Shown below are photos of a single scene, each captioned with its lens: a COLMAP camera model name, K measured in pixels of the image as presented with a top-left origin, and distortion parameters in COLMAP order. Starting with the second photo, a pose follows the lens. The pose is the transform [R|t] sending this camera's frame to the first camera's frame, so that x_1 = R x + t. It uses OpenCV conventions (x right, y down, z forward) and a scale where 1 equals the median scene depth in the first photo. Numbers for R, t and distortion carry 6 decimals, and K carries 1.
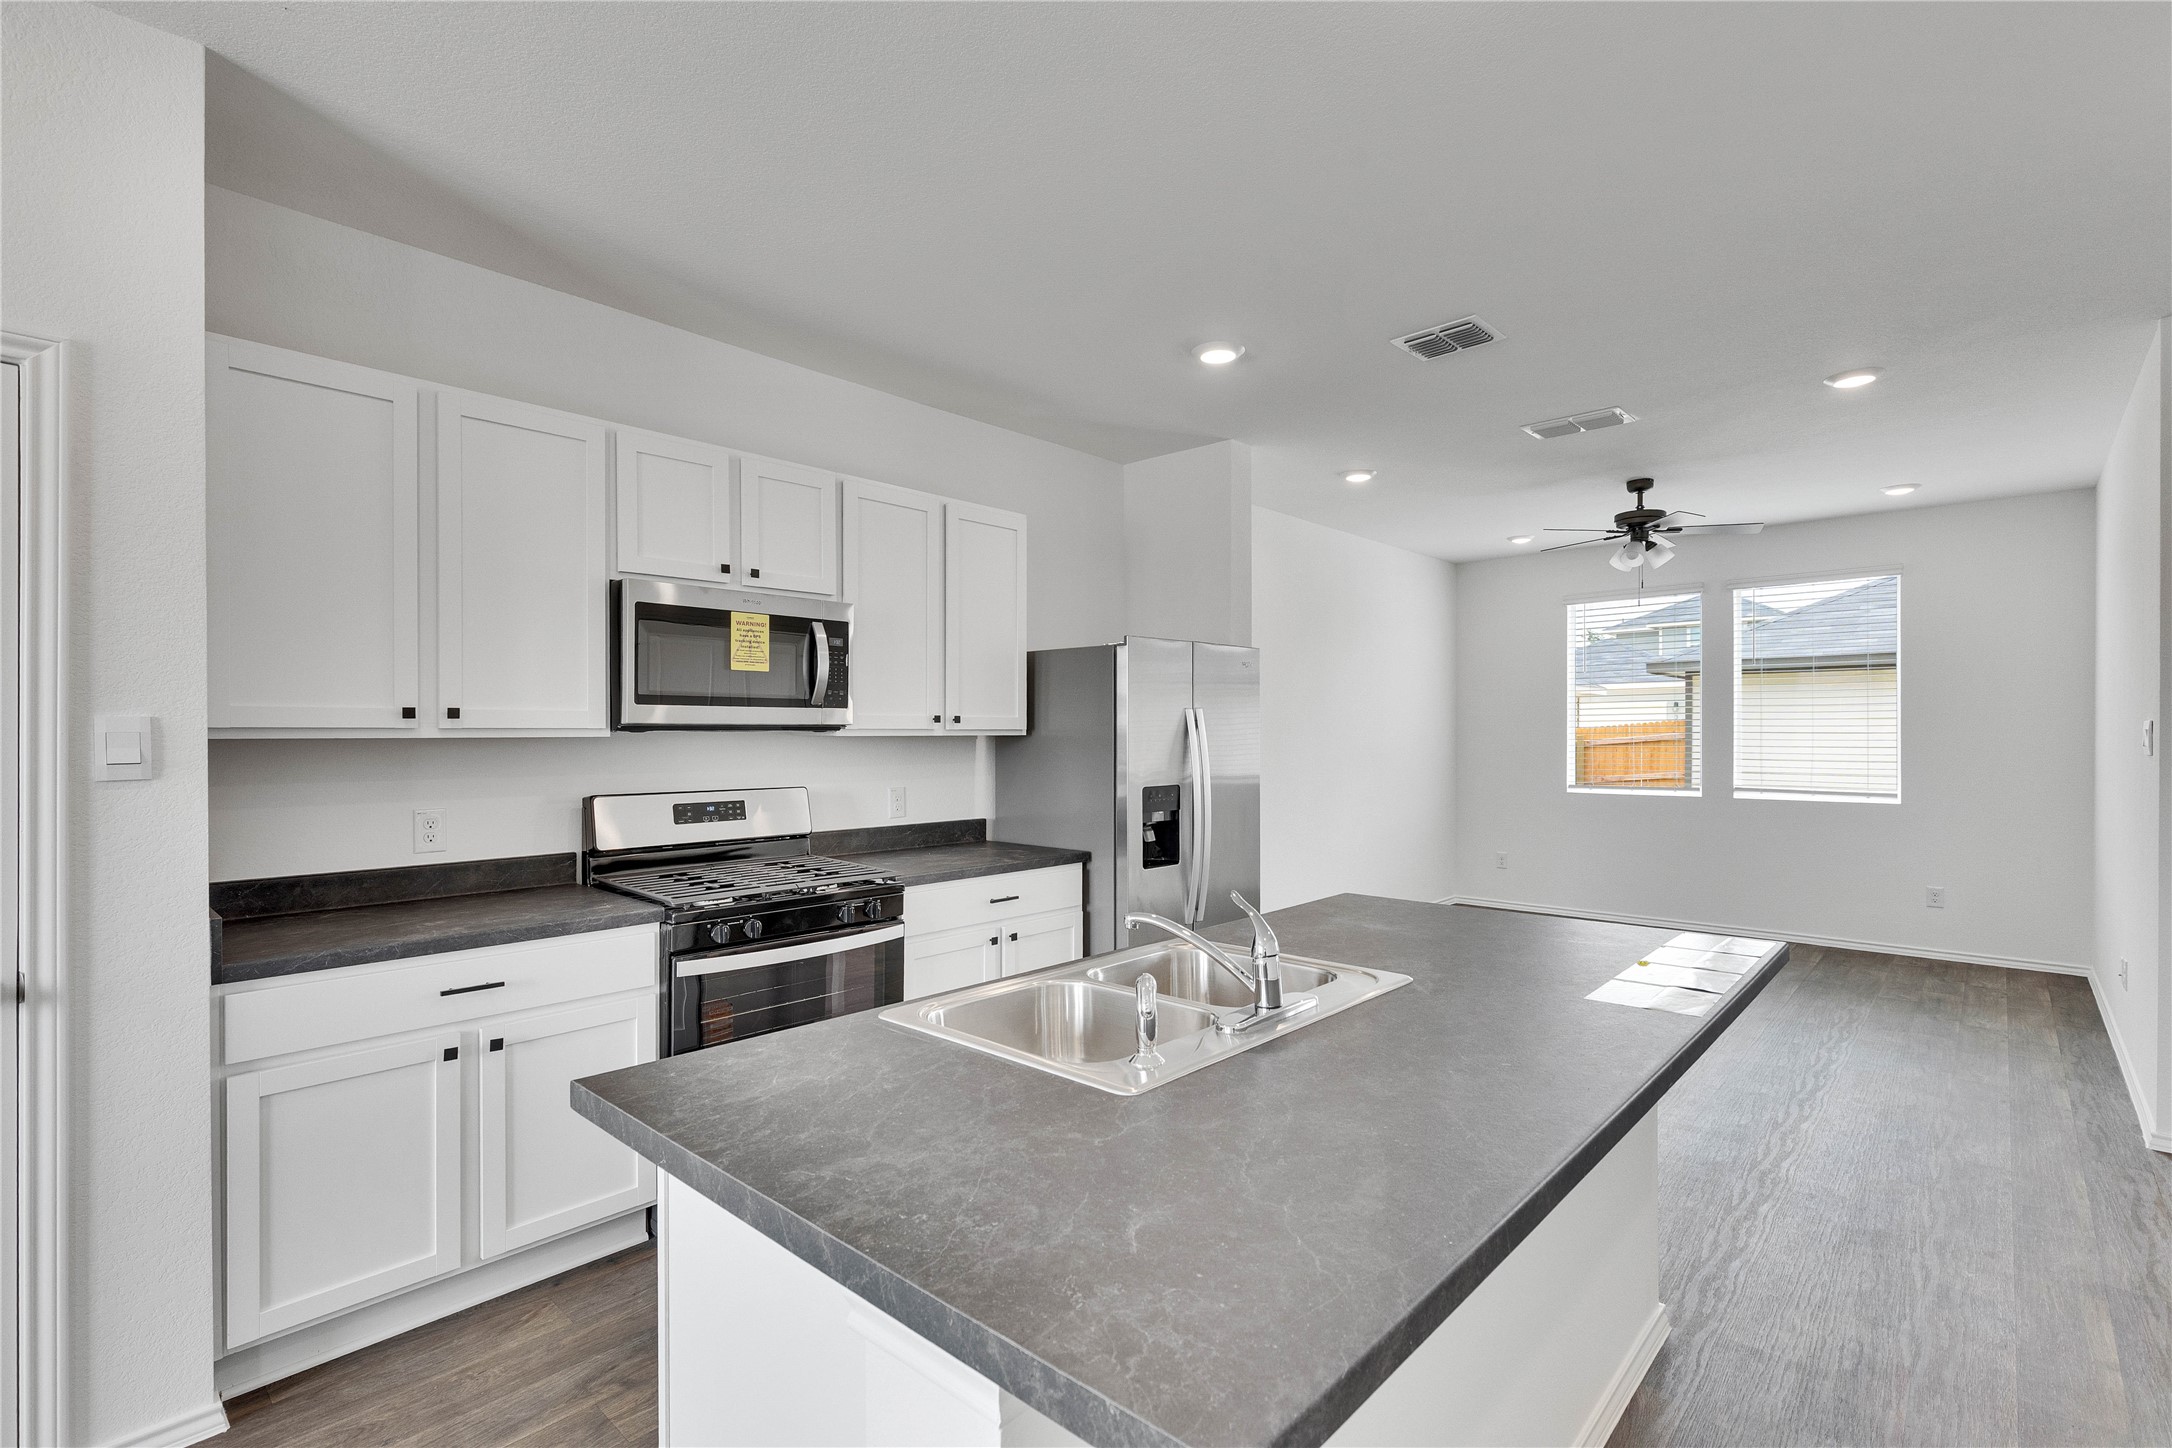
lens RADIAL K [[1009.3, 0, 1097.5], [0, 1009.3, 733.7], [0, 0, 1]] dist [0.002568, 0.002424]
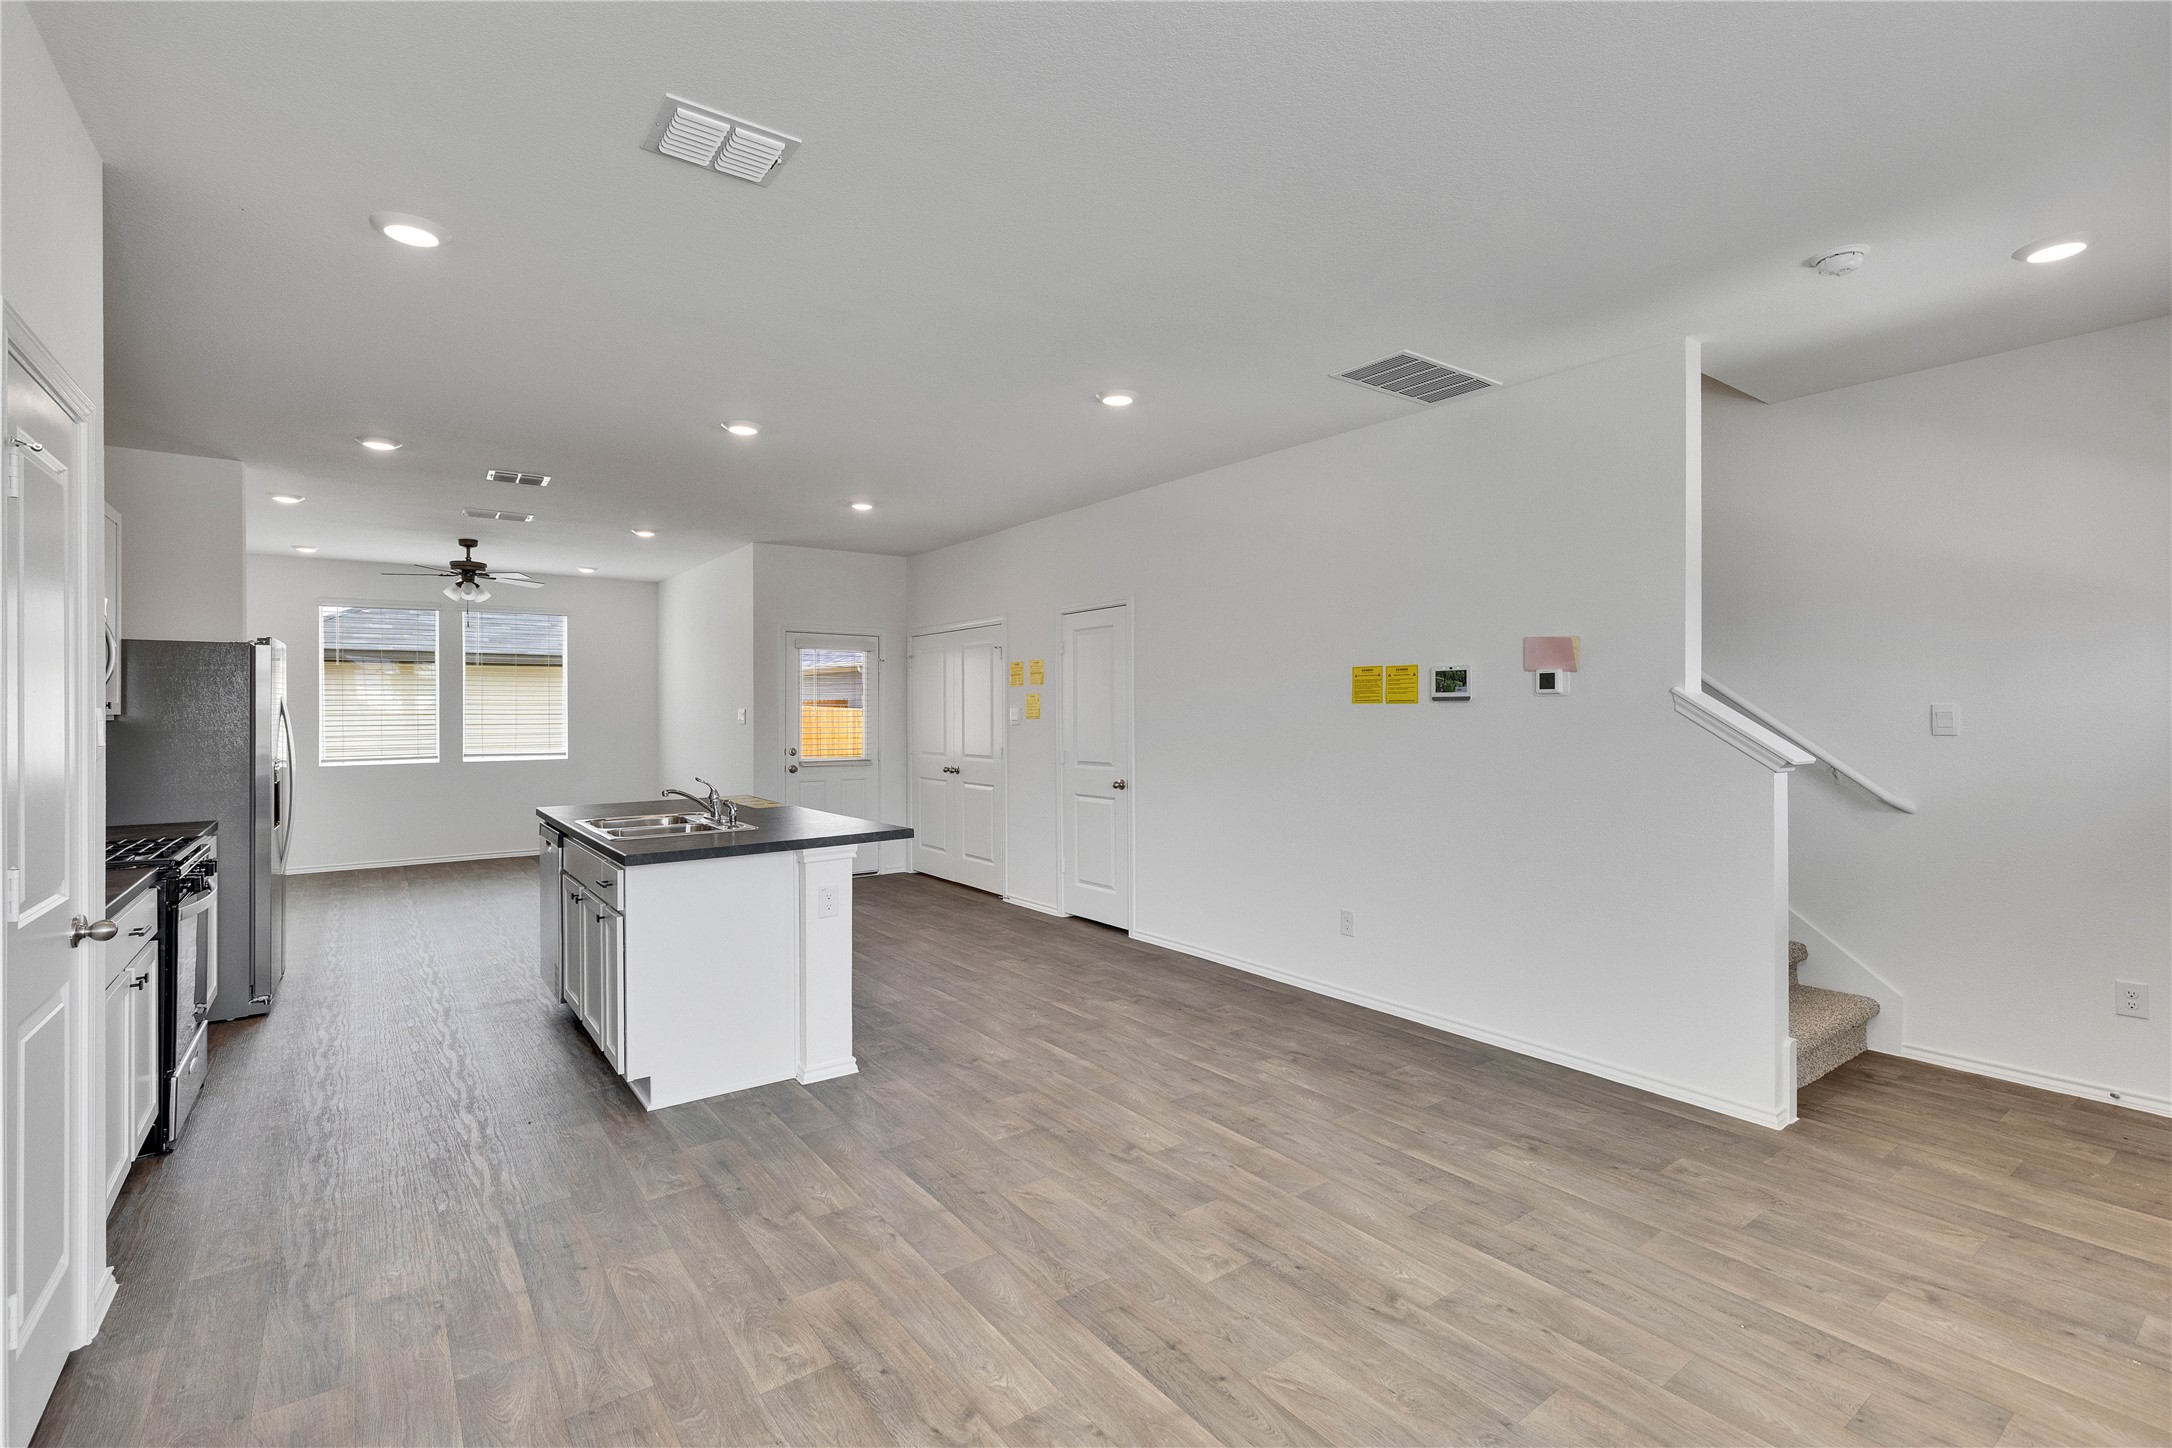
lens RADIAL K [[962.9, 0, 1096.2], [0, 962.9, 728.4], [0, 0, 1]] dist [0.004031, -0.000703]
pose [[0.193793, -0.019013, 0.980858, -1.117724], [0.004571, 0.999819, 0.018478, -0.006009], [-0.981032, 0.000902, 0.193845, -0.246332]]
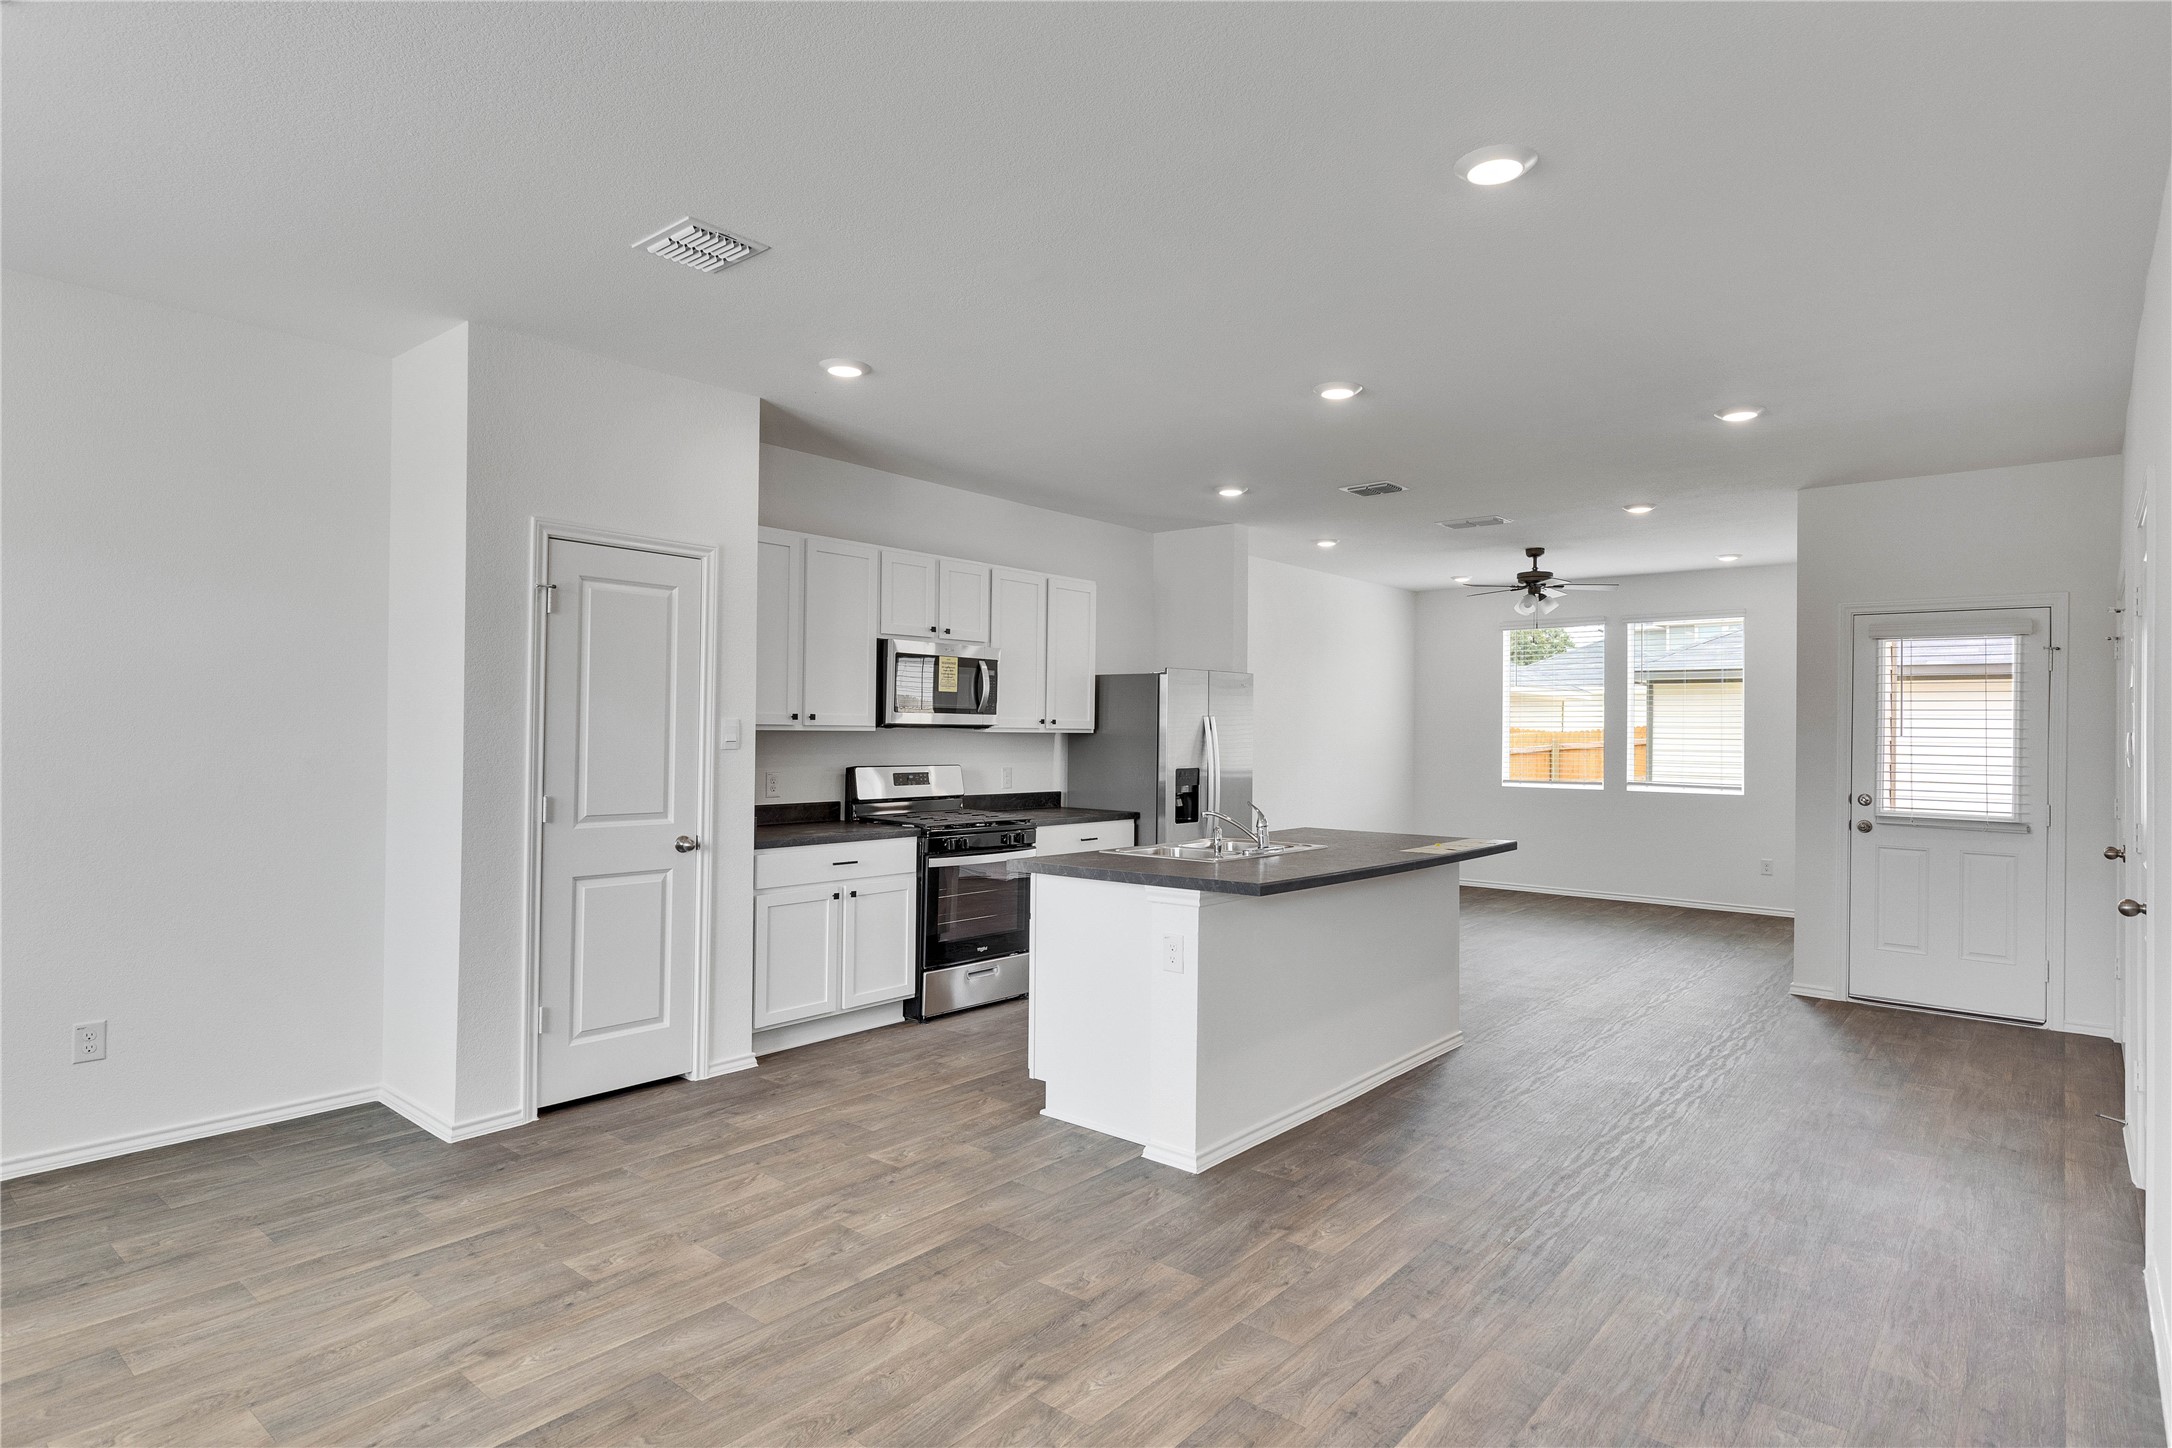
lens RADIAL K [[1161.9, 0, 1122.0], [0, 1161.9, 720.1], [0, 0, 1]] dist [-0.001596, 0.001072]
pose [[0.998266, 0.013398, 0.057318, -0.165518], [-0.012785, 0.999857, -0.011057, 0.000894], [-0.057458, 0.010305, 0.998295, -0.878896]]
